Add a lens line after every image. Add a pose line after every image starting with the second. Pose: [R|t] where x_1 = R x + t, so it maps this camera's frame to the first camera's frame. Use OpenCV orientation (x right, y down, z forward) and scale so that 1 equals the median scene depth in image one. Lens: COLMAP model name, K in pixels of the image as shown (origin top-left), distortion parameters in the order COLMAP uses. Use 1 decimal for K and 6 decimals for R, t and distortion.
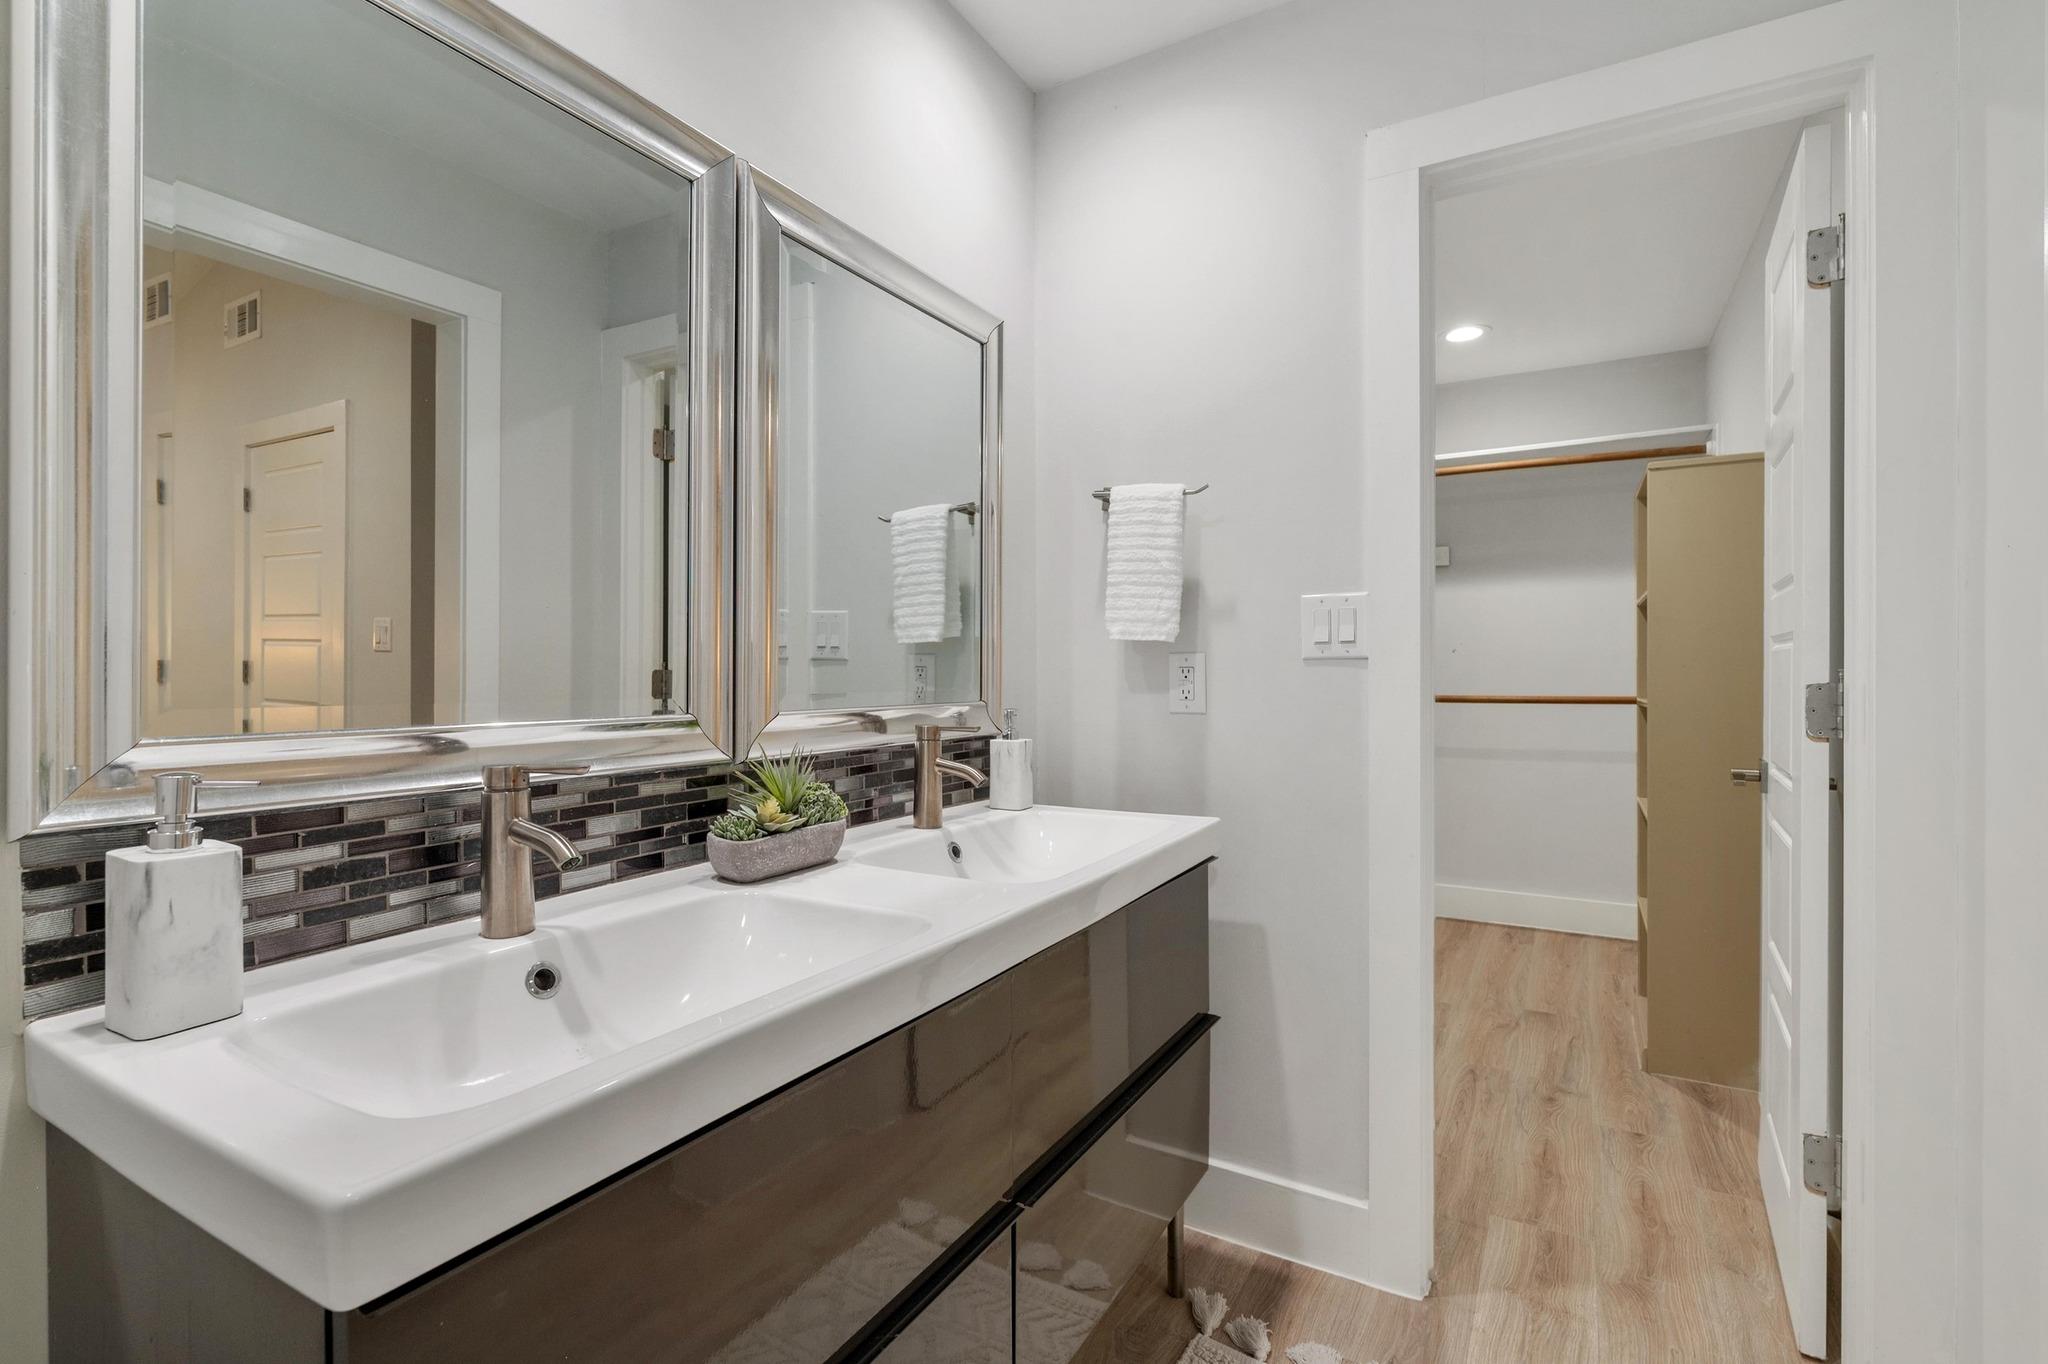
lens RADIAL K [[937.4, 0, 1029.8], [0, 937.4, 676.5], [0, 0, 1]] dist [-0.001756, -0.000218]
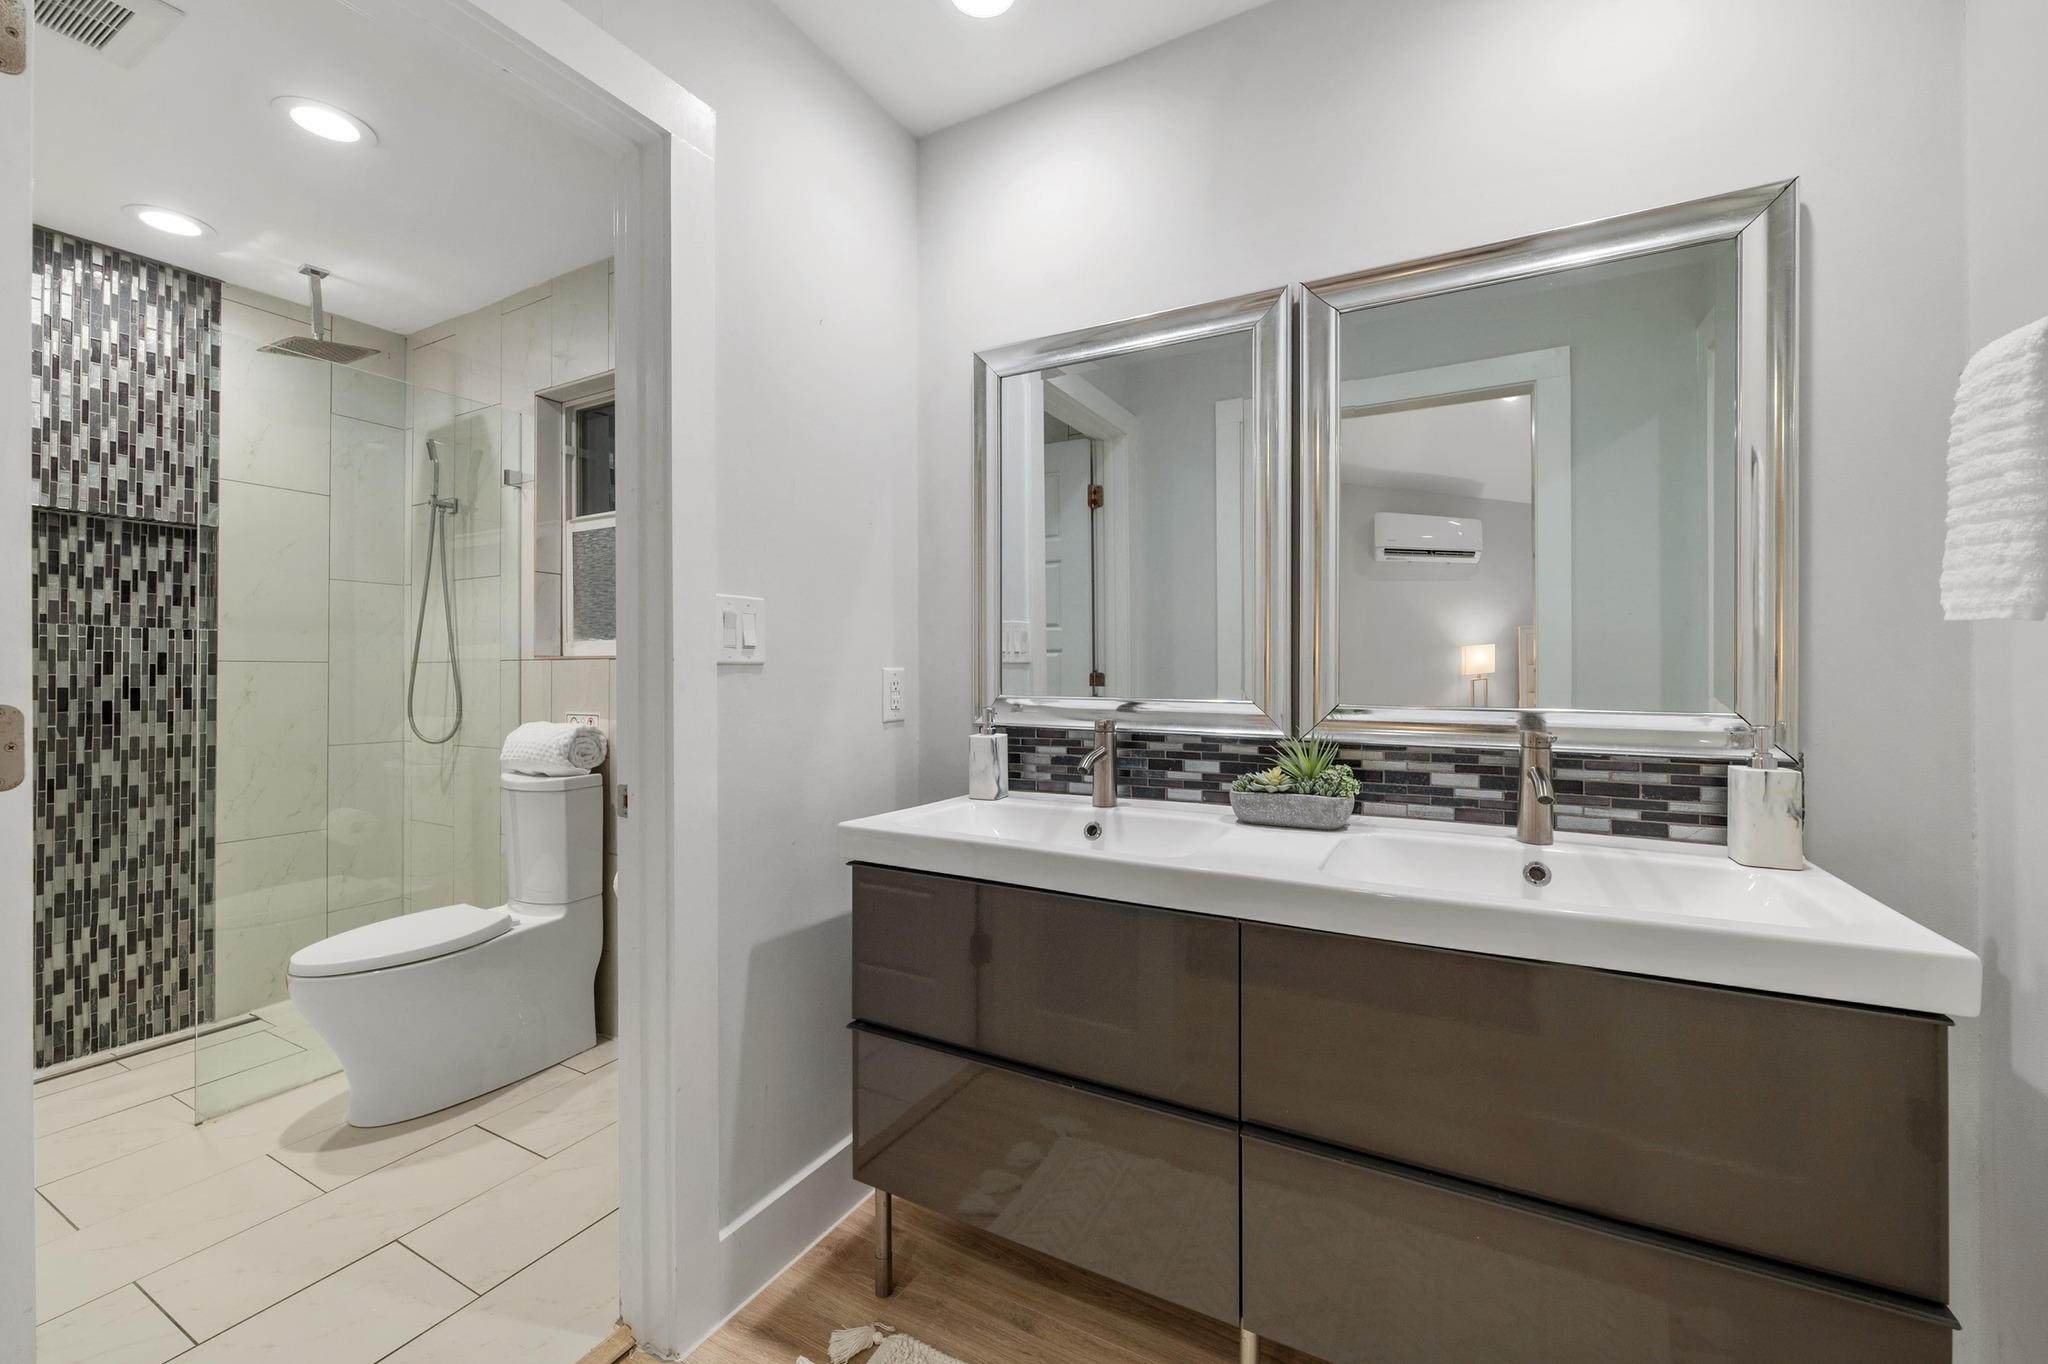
lens RADIAL K [[814.4, 0, 1032.1], [0, 814.4, 668.2], [0, 0, 1]] dist [0.001093, 0.000045]
pose [[0.028567, 0.000844, -0.999592, 0.893876], [-0.009269, 0.999957, 0.000579, -0.007836], [0.999549, 0.009249, 0.028573, 0.642516]]
